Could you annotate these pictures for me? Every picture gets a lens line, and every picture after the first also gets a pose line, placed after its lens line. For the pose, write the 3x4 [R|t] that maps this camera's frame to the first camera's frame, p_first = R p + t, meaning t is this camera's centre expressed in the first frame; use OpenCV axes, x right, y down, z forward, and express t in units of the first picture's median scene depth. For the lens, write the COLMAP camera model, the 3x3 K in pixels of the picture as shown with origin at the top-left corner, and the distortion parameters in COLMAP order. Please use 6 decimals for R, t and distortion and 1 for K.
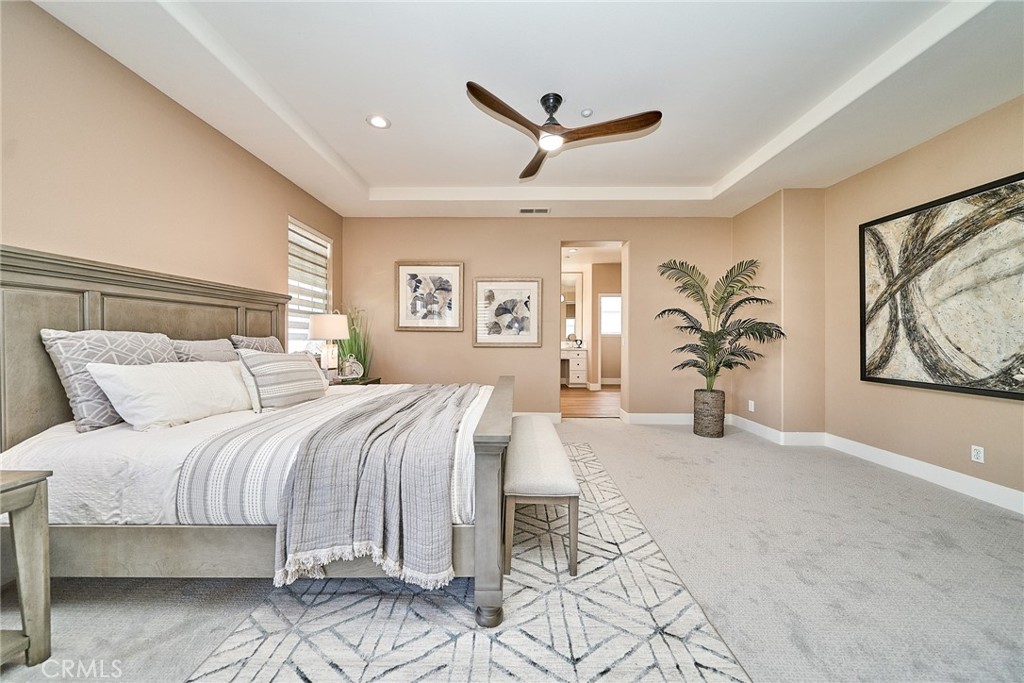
lens RADIAL K [[351.1, 0, 516.6], [0, 351.1, 339.4], [0, 0, 1]] dist [-0.003392, 0.000936]
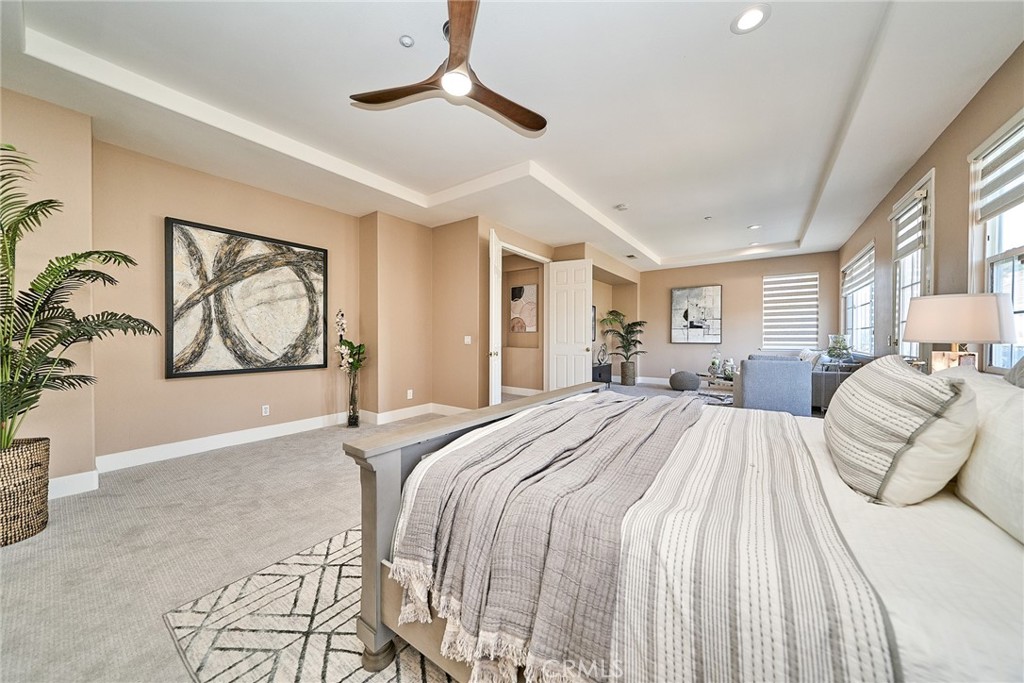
lens RADIAL K [[351.1, 0, 519.5], [0, 351.1, 340.1], [0, 0, 1]] dist [-0.003392, 0.000936]
pose [[-0.816621, -0.011861, 0.577053, -0.411412], [-0.004137, 0.999883, 0.014697, -0.007953], [-0.577160, 0.009614, -0.816574, 1.376867]]
